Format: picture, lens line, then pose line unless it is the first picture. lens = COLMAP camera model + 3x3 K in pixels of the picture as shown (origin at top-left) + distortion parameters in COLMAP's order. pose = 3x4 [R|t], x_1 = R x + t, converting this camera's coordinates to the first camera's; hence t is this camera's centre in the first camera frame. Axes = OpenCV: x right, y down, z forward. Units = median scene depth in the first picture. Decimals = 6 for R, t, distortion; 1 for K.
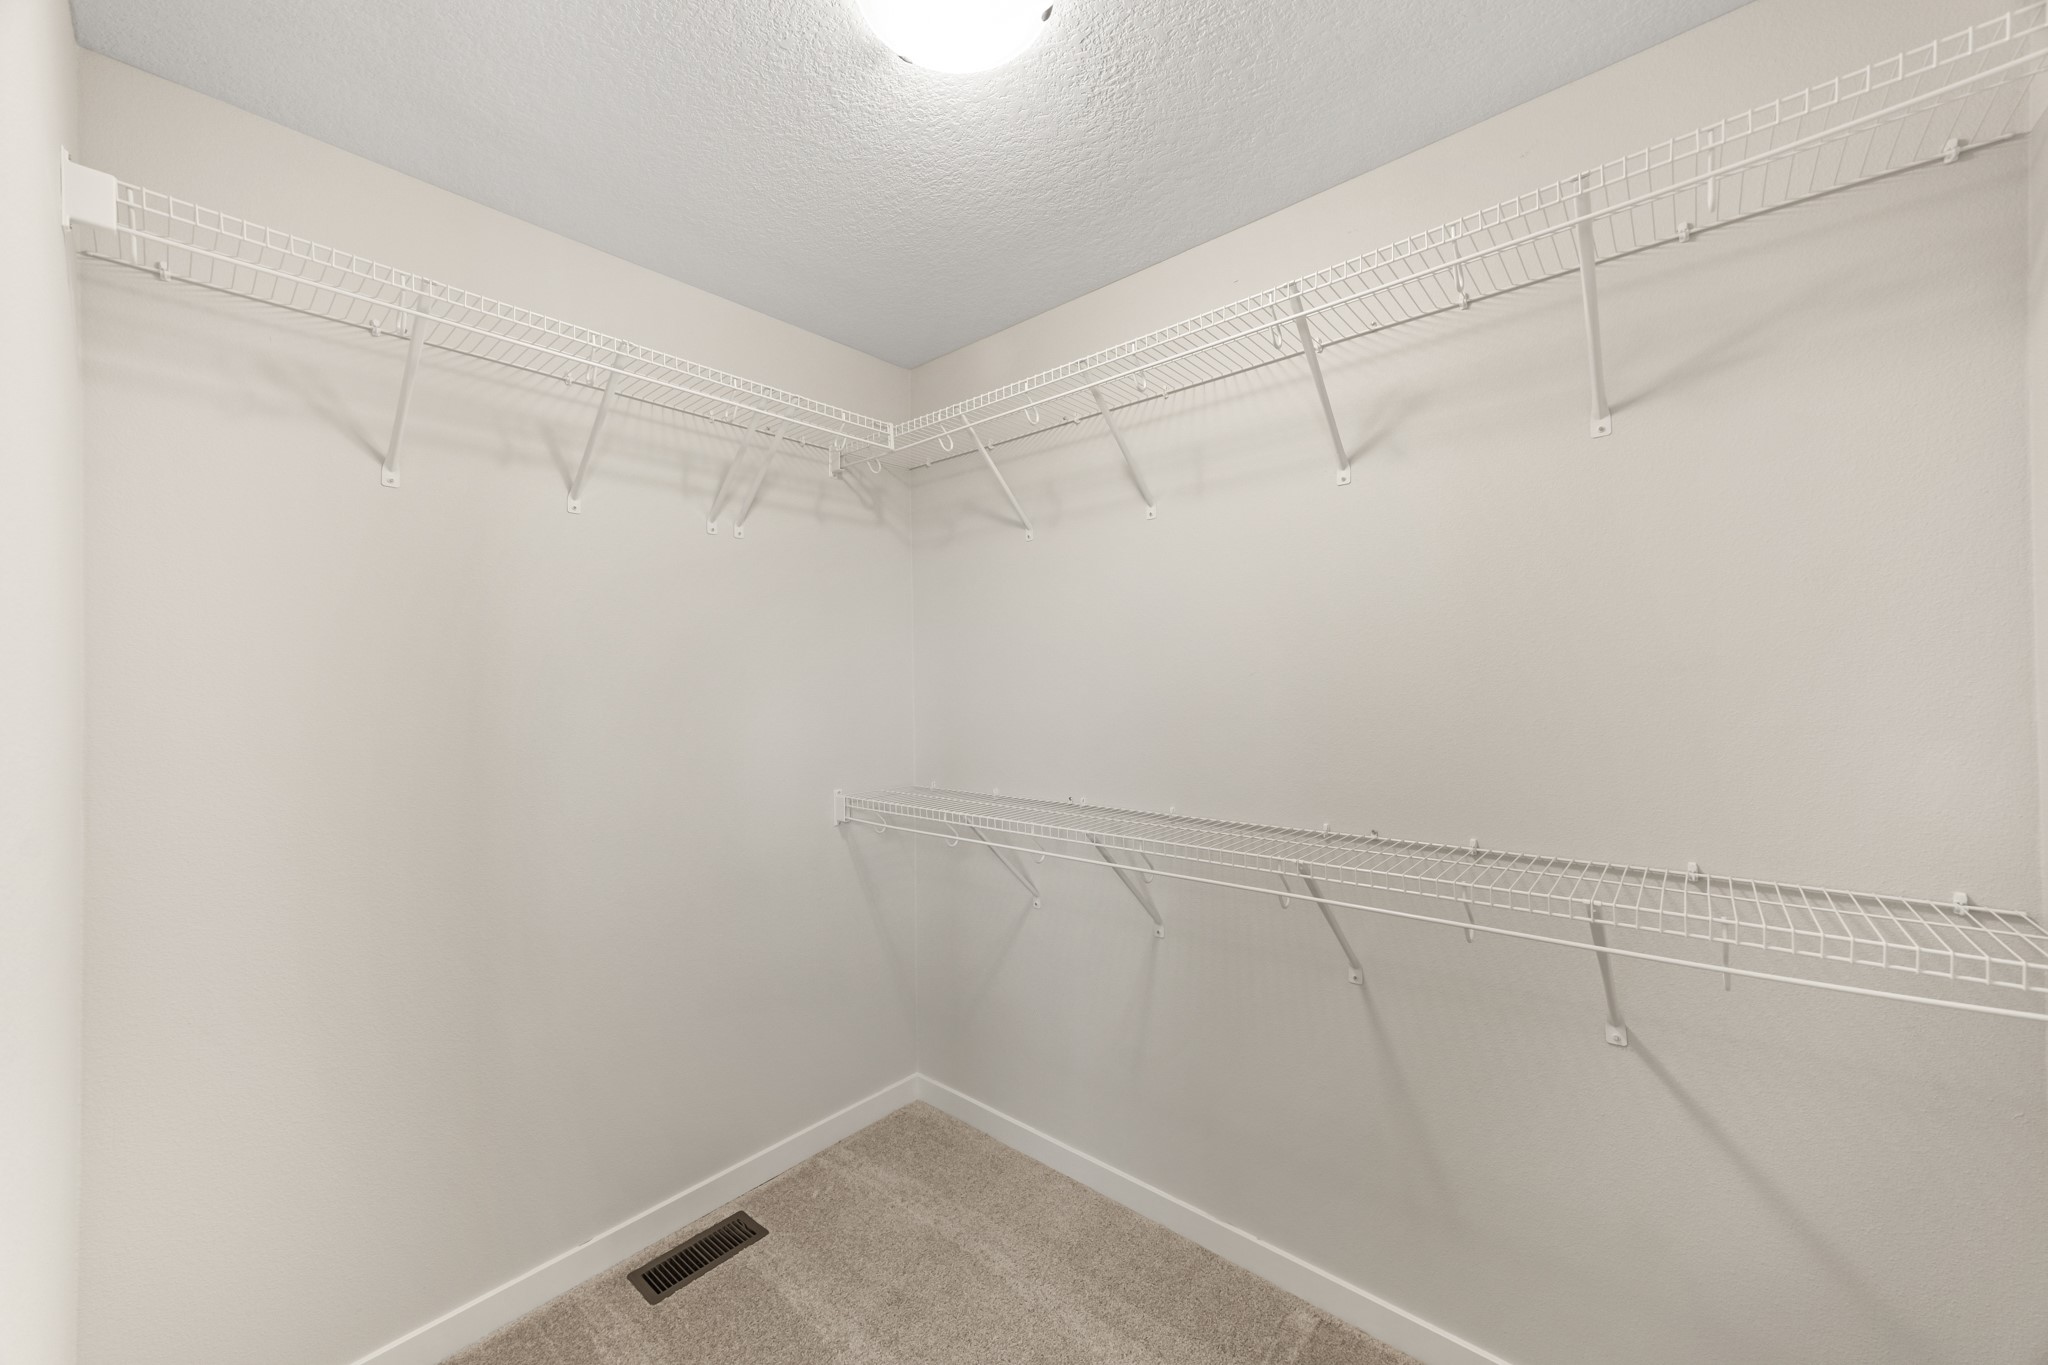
lens RADIAL K [[779.4, 0, 1024.0], [0, 779.4, 682.5], [0, 0, 1]] dist [-0.008447, -0.000128]
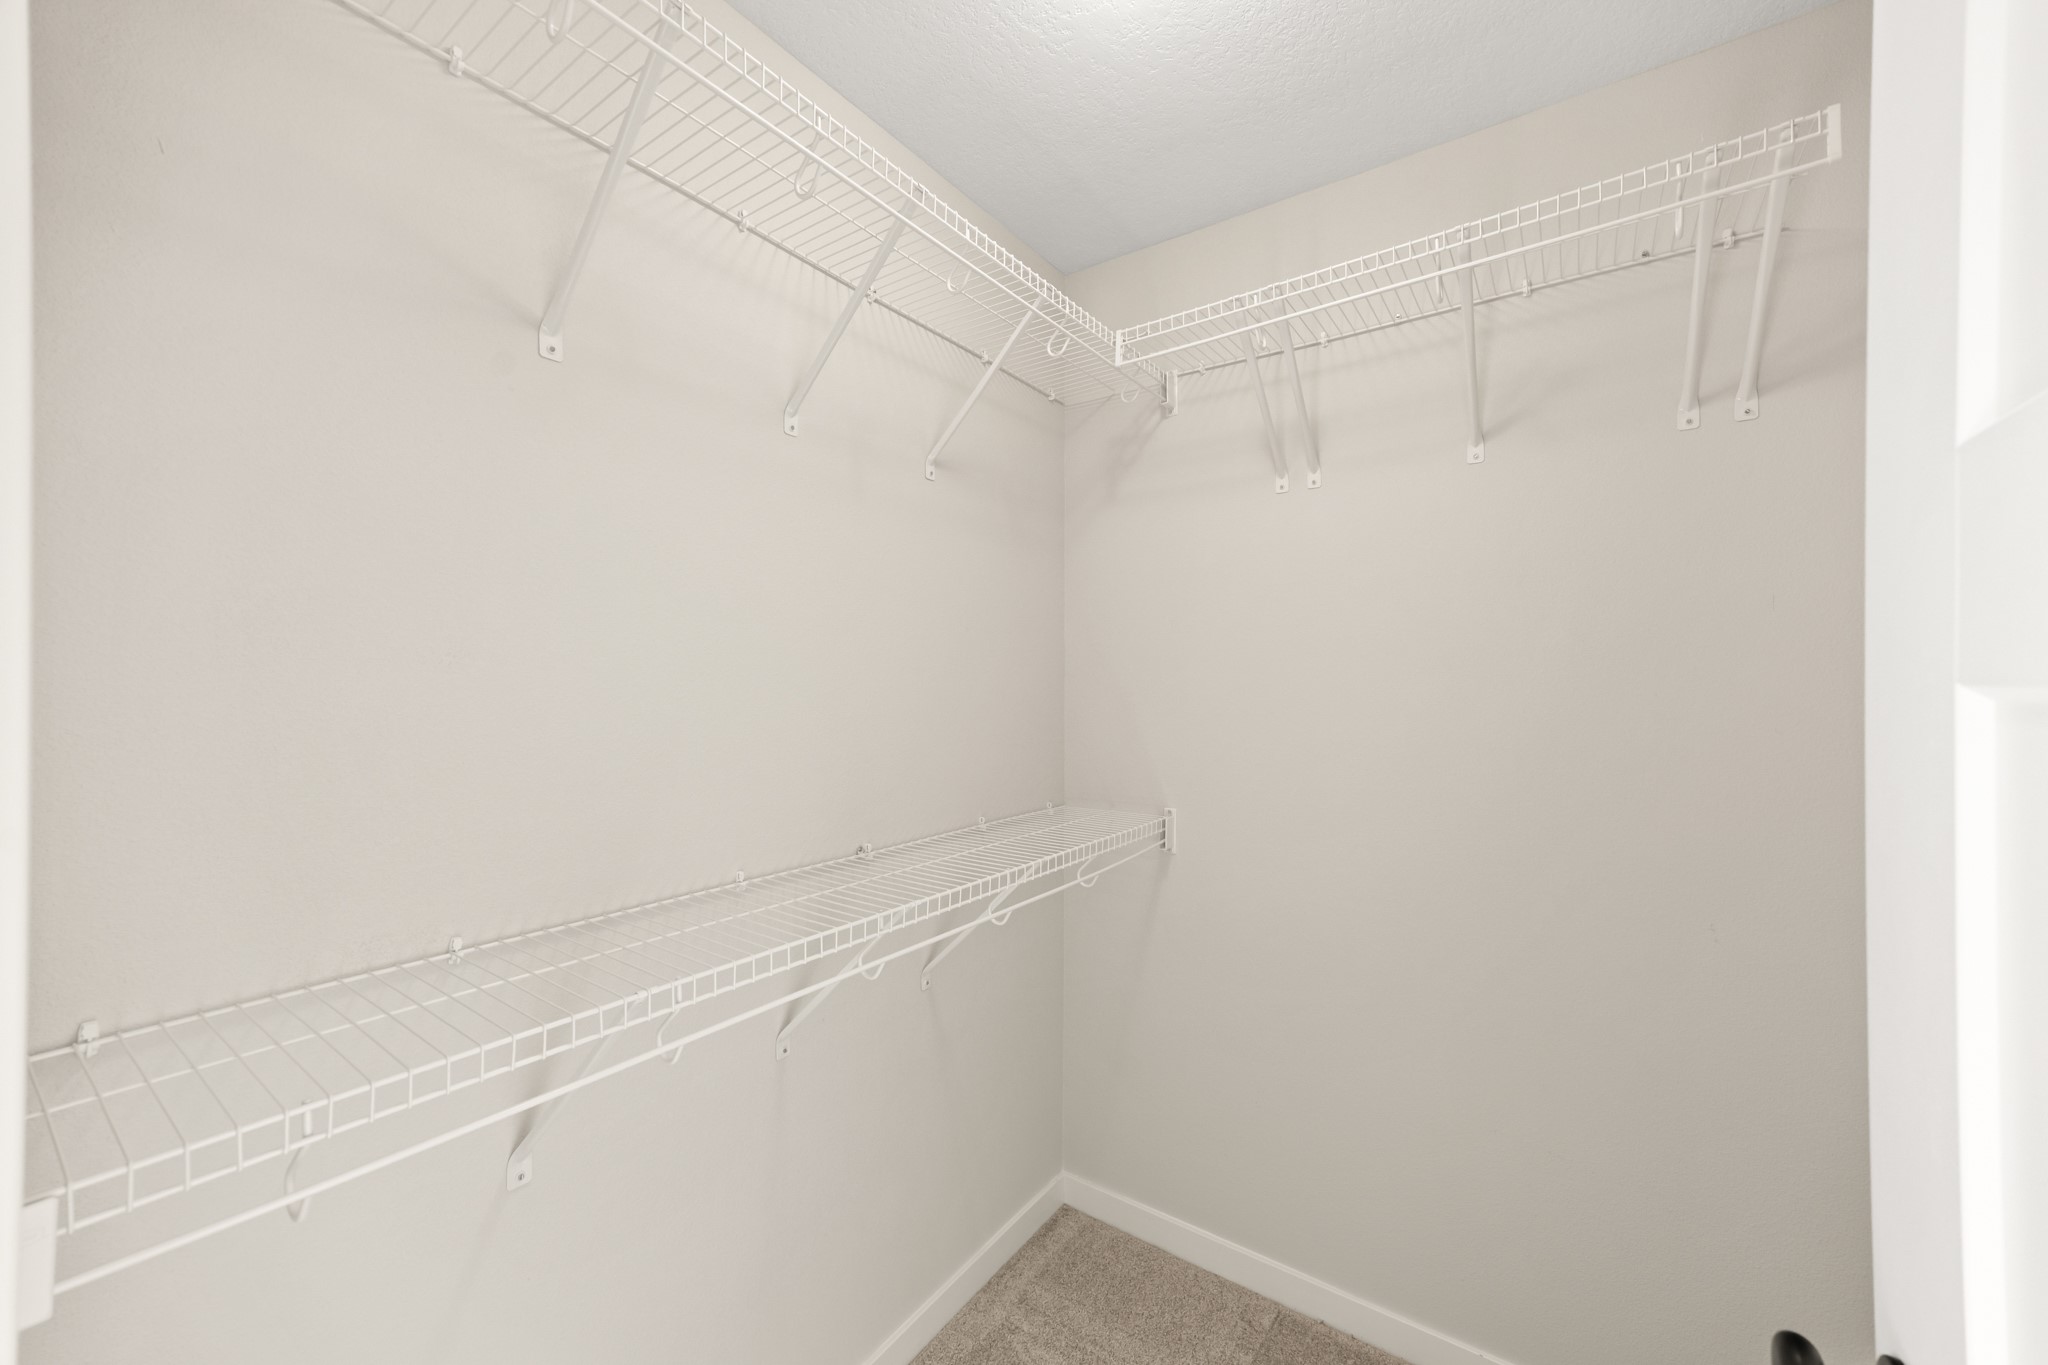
lens RADIAL K [[767.2, 0, 1028.5], [0, 767.2, 659.8], [0, 0, 1]] dist [-0.027798, 0.000005]
pose [[0.996067, 0.008985, 0.088142, -0.180018], [-0.006542, 0.999587, -0.027970, 0.003620], [-0.088357, 0.027284, 0.995715, 0.165125]]
